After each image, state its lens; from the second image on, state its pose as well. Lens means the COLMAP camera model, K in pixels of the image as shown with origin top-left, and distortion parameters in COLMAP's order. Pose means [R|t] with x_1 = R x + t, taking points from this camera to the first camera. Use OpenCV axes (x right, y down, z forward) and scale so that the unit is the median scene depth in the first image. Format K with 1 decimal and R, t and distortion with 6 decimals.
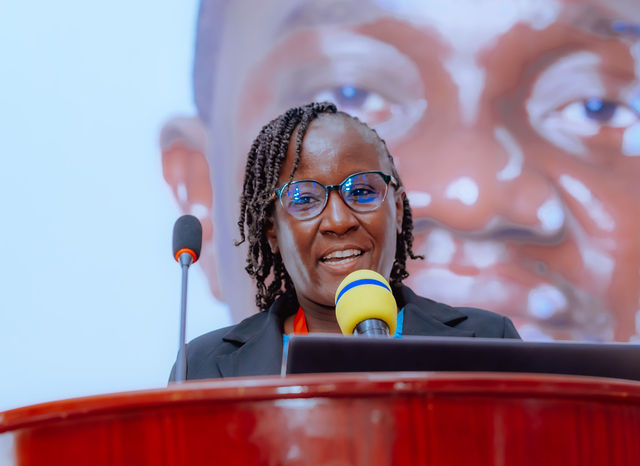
lens RADIAL K [[2334.1, 0, 319.6], [0, 2334.1, 233.8], [0, 0, 1]] dist [-0.141254, 0.000000]
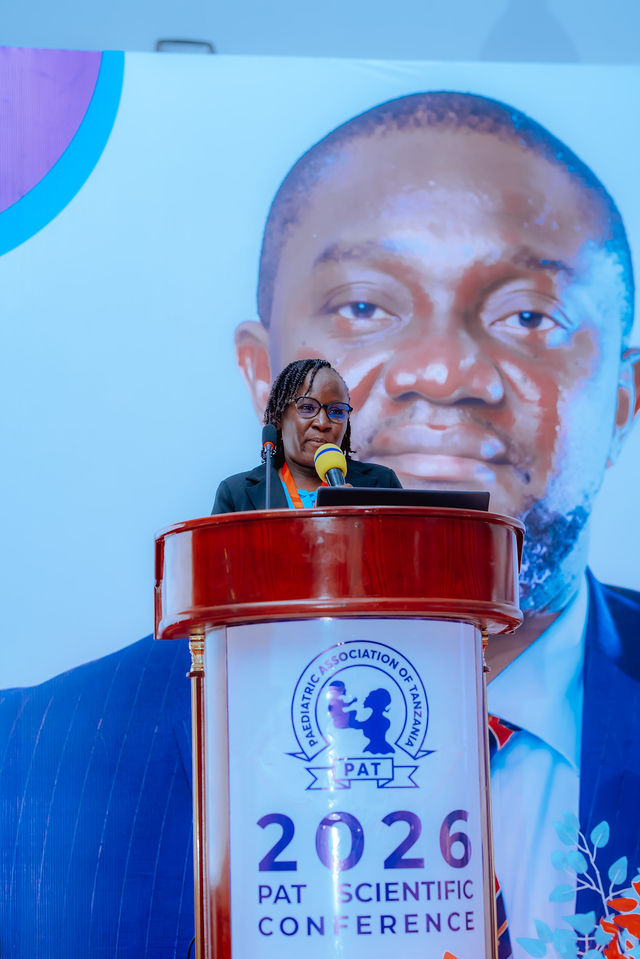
lens RADIAL K [[2319.7, 0, 325.6], [0, 2319.7, 476.1], [0, 0, 1]] dist [-0.038660, 0.000000]
pose [[0.999885, 0.009153, -0.012121, 0.008623], [-0.008410, 0.998163, 0.059991, -0.042198], [0.012648, -0.059882, 0.998125, -0.507056]]
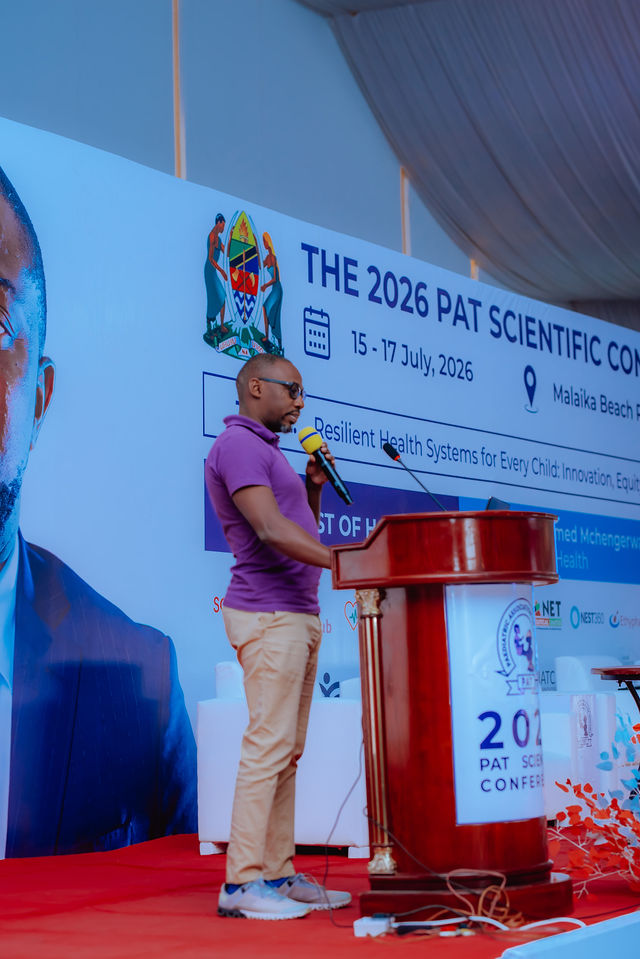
lens RADIAL K [[2319.7, 0, 314.1], [0, 2319.7, 454.5], [0, 0, 1]] dist [-0.038660, 0.000000]
pose [[0.621734, 0.093055, 0.777681, -1.178014], [-0.149080, 0.988825, 0.000866, 0.009201], [-0.768909, -0.116475, 0.628659, -0.372054]]
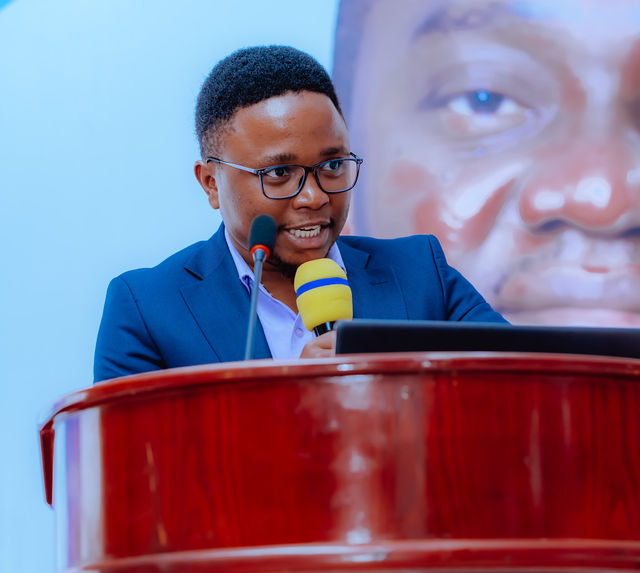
lens RADIAL K [[2370.2, 0, 318.0], [0, 2370.2, 286.5], [0, 0, 1]] dist [-0.040101, 0.000000]
pose [[0.995963, -0.005792, -0.089582, 0.034150], [0.007573, 0.999780, 0.019554, 0.002140], [0.089449, -0.020153, 0.995788, -0.054471]]
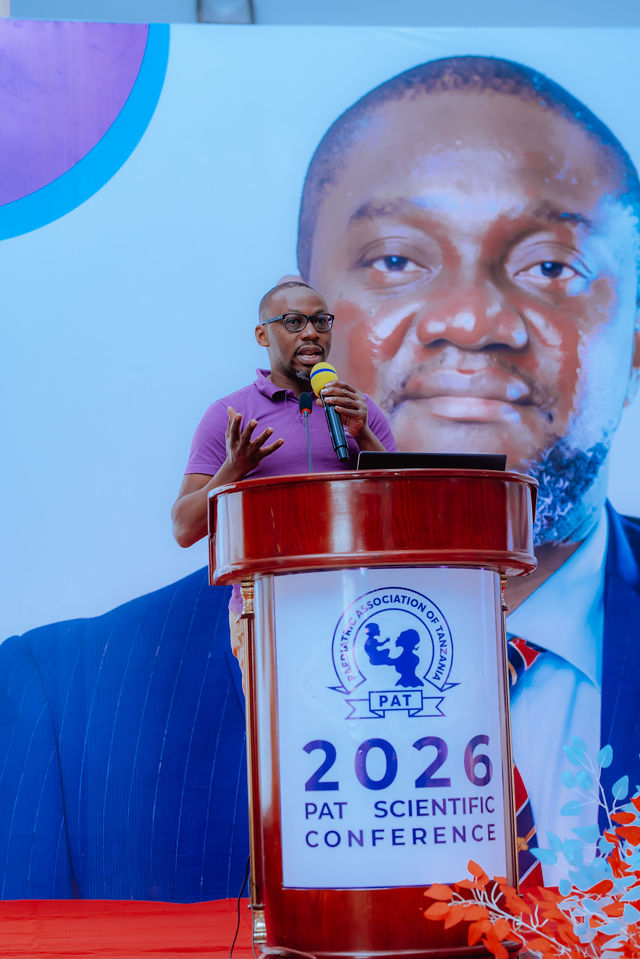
lens RADIAL K [[2319.7, 0, 320.8], [0, 2319.7, 481.9], [0, 0, 1]] dist [-0.038660, 0.000000]
pose [[0.999452, -0.003207, -0.032941, 0.014333], [0.006659, 0.994428, 0.105205, -0.078919], [0.032420, -0.105367, 0.993905, -0.623870]]
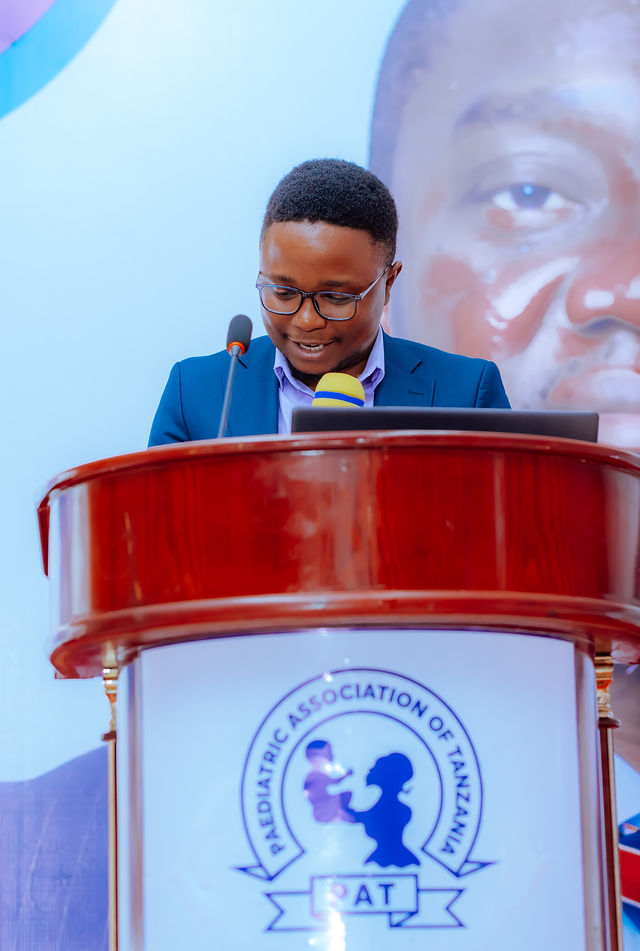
lens RADIAL K [[3008.4, 0, 298.9], [0, 3008.4, 360.7], [0, 0, 1]] dist [-0.044572, 0.000000]
pose [[0.989951, -0.017139, -0.140369, 0.095483], [0.017548, 0.999845, 0.001679, 0.006912], [0.140319, -0.004126, 0.990098, -0.269109]]
